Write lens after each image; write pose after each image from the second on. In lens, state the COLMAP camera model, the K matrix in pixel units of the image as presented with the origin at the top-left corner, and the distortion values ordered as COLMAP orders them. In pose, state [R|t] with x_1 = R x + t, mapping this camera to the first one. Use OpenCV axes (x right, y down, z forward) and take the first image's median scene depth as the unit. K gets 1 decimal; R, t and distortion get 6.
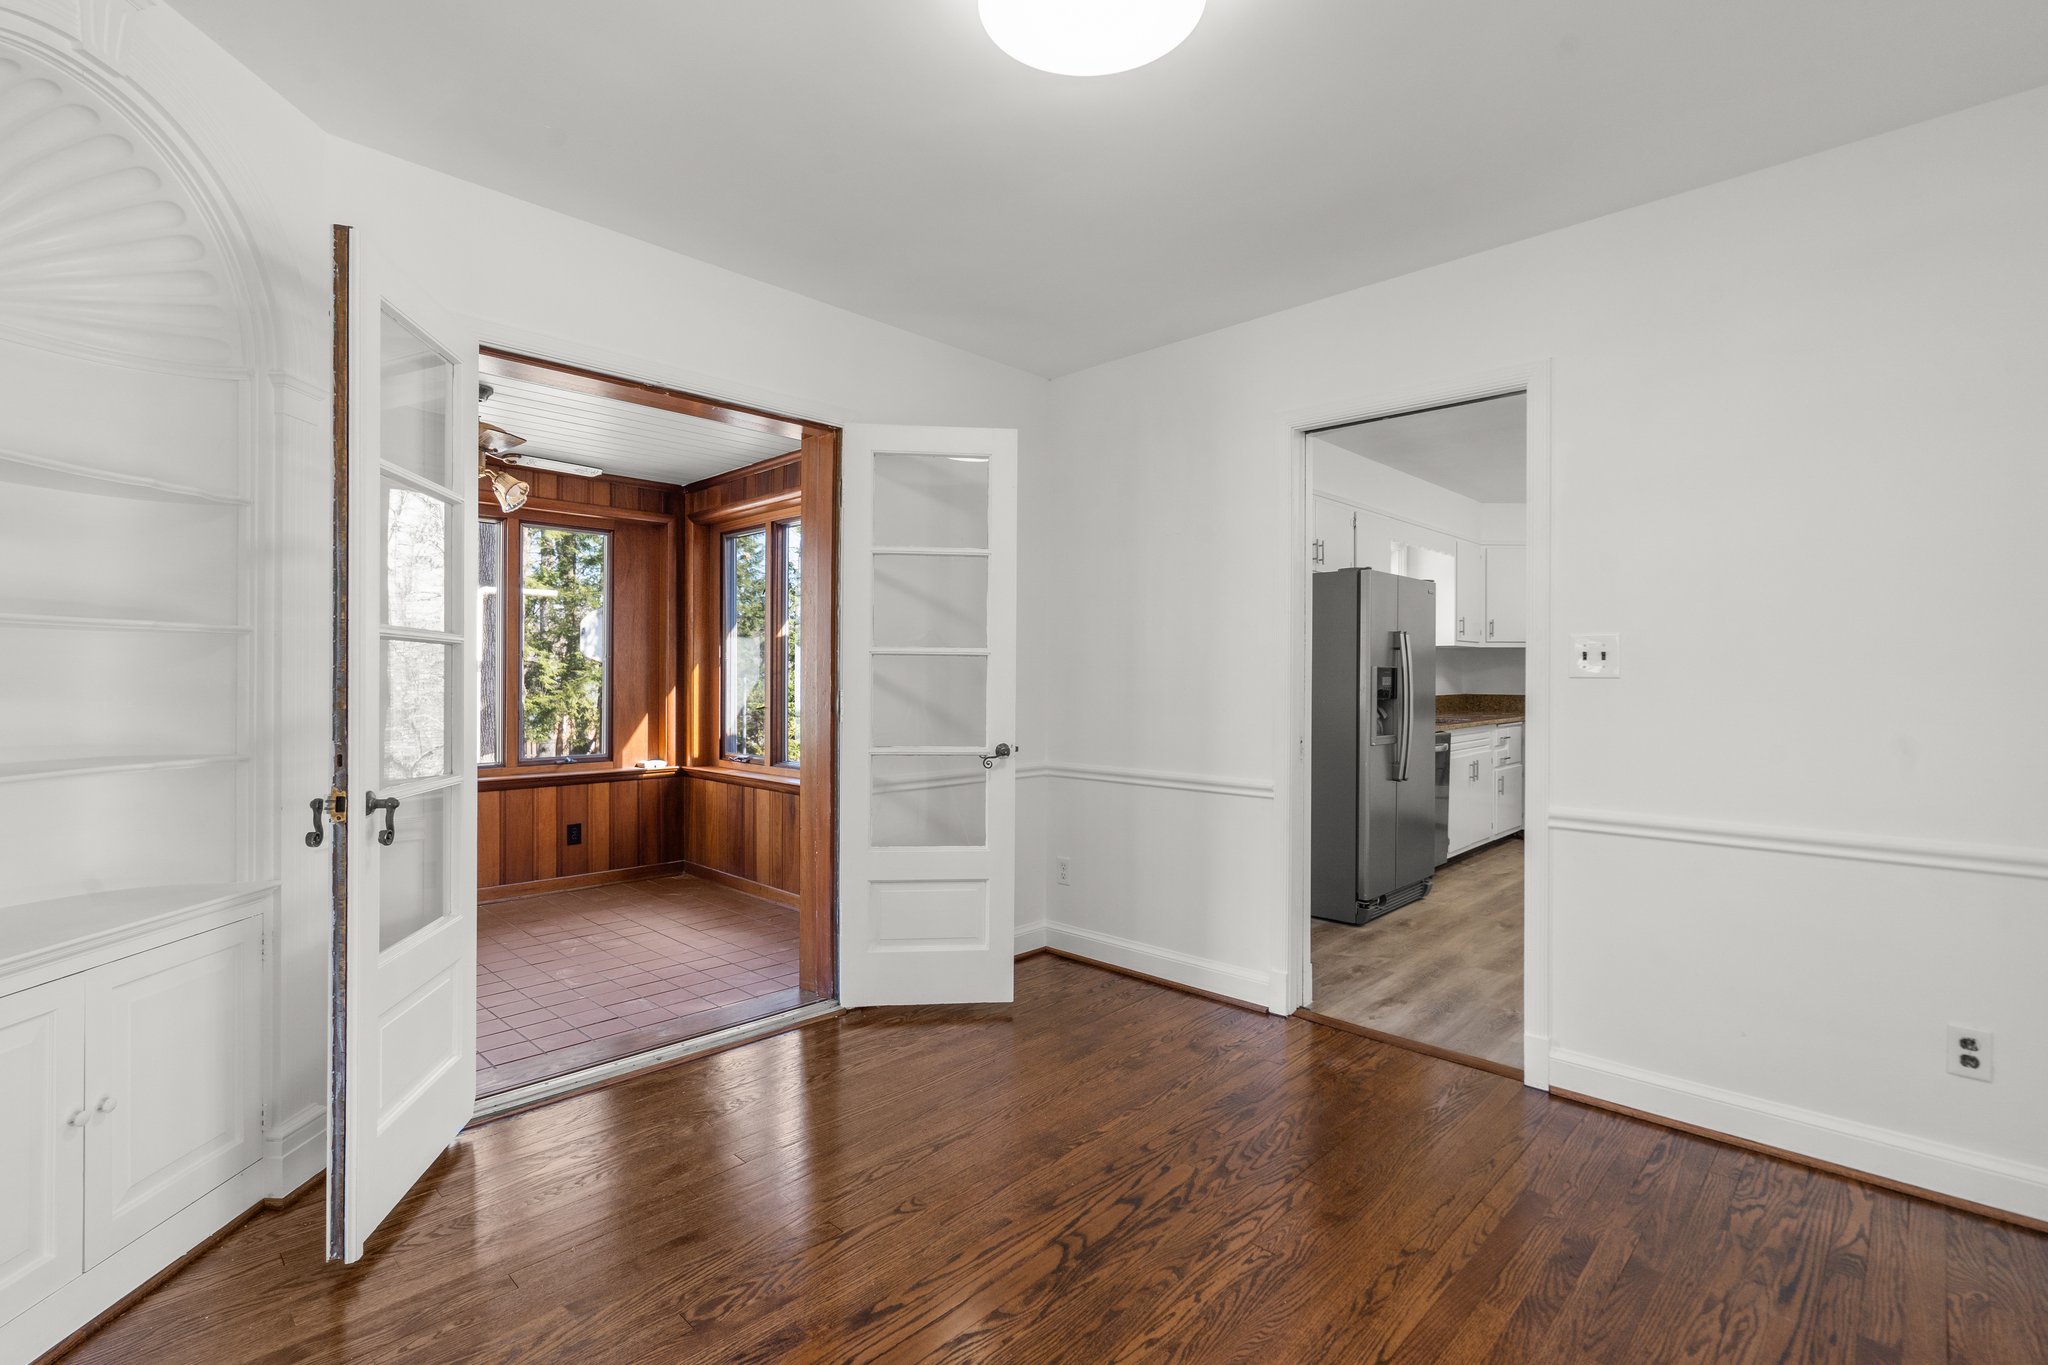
lens RADIAL K [[933.2, 0, 1011.8], [0, 933.2, 678.5], [0, 0, 1]] dist [-0.010844, 0.006600]
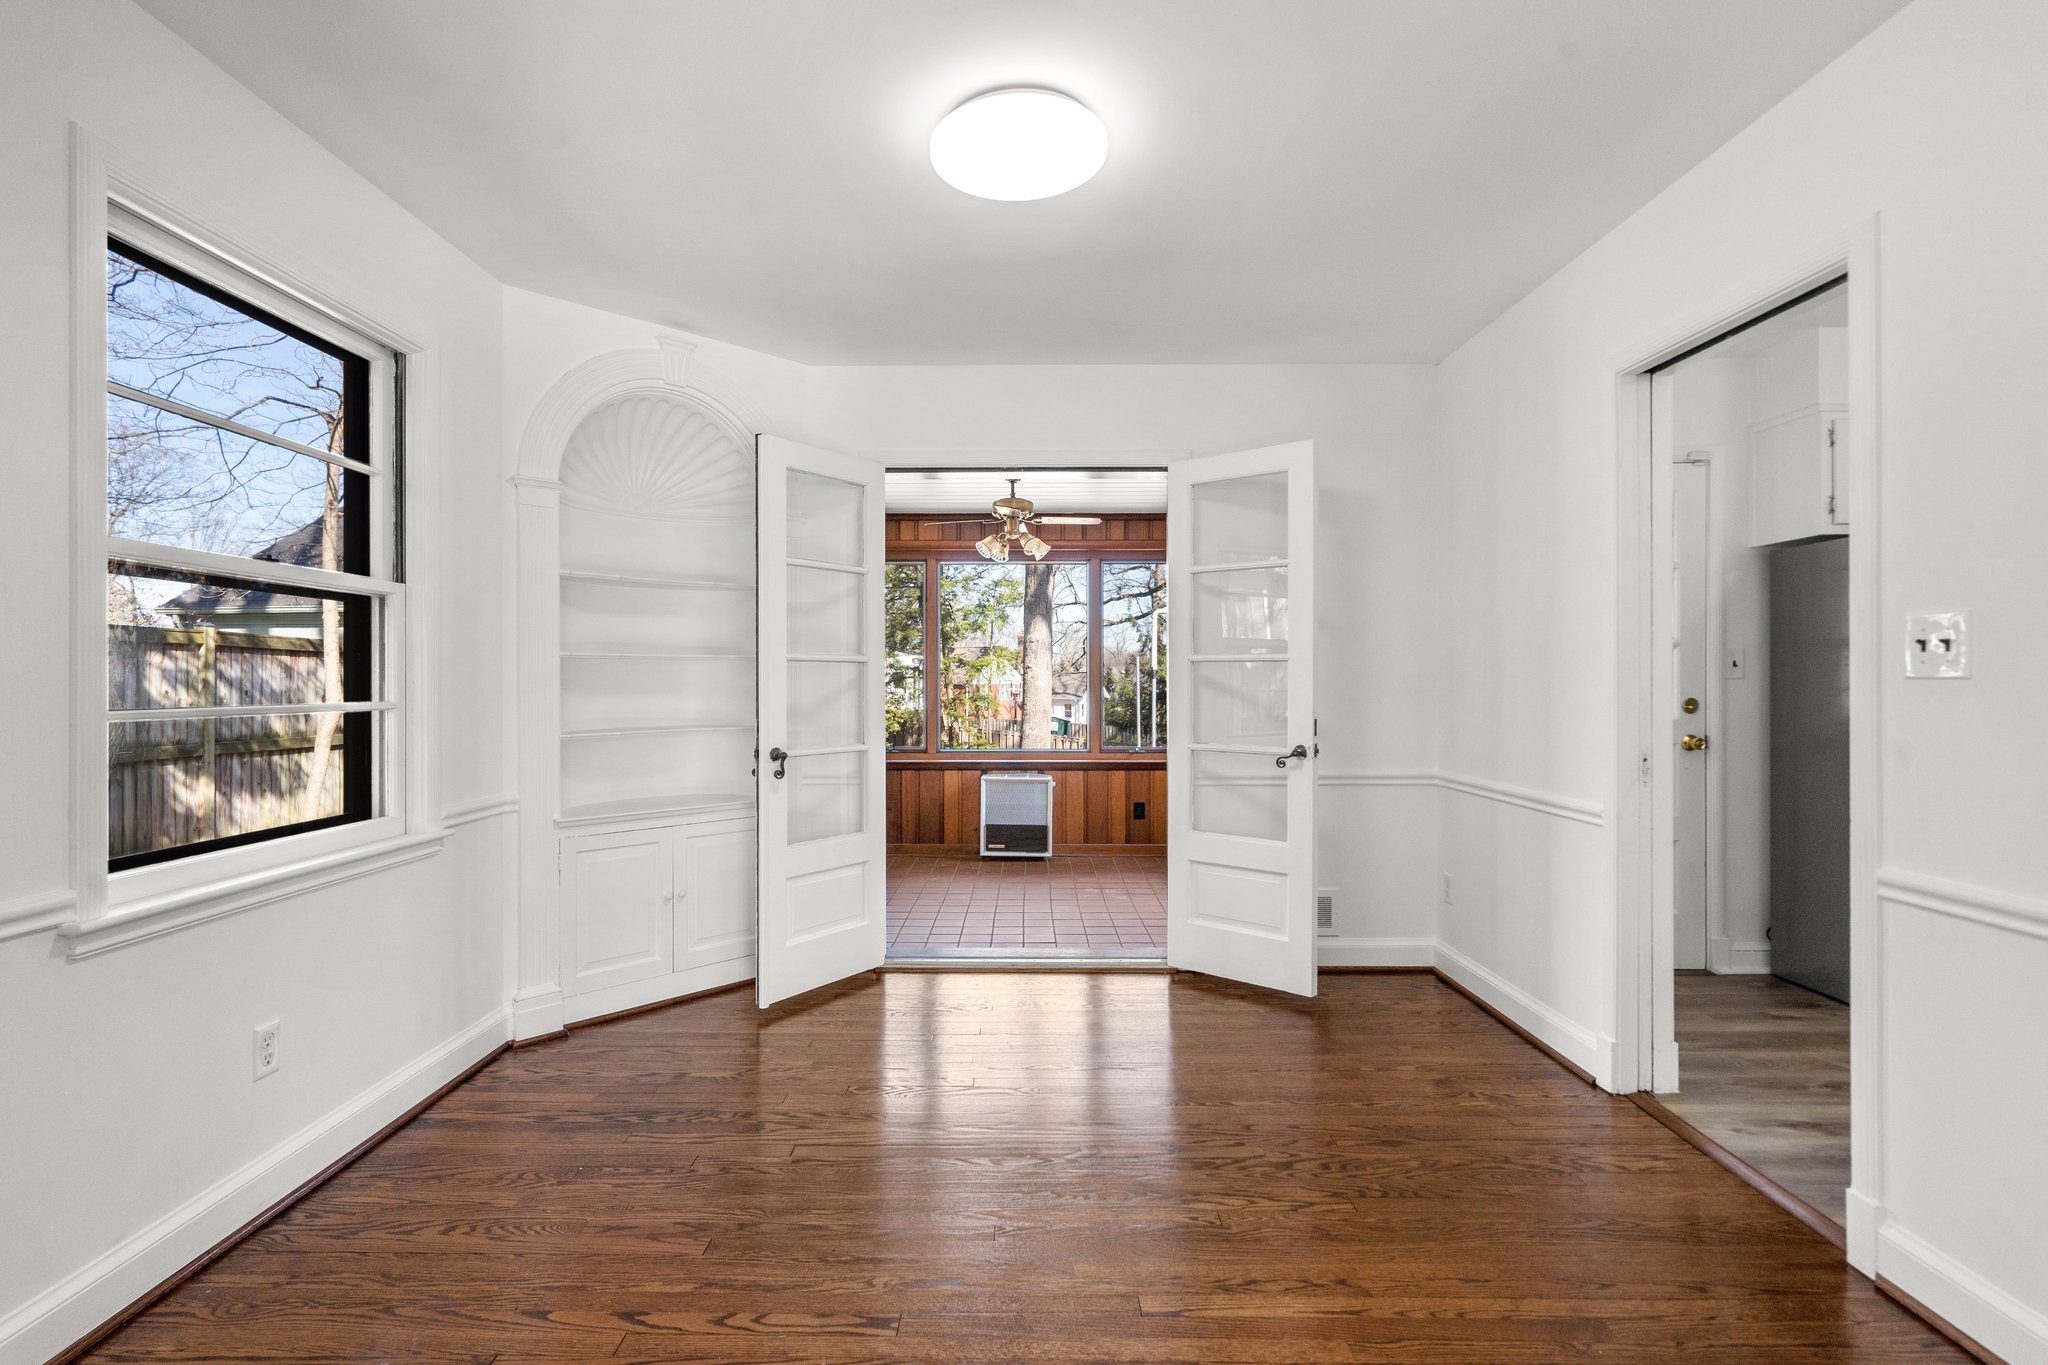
lens RADIAL K [[922.8, 0, 1013.6], [0, 922.8, 681.3], [0, 0, 1]] dist [0.001186, 0.000240]
pose [[0.695152, -0.005703, -0.718840, 0.299050], [0.003791, 0.999984, -0.004267, 0.000889], [0.718853, 0.000242, 0.695163, 0.033115]]
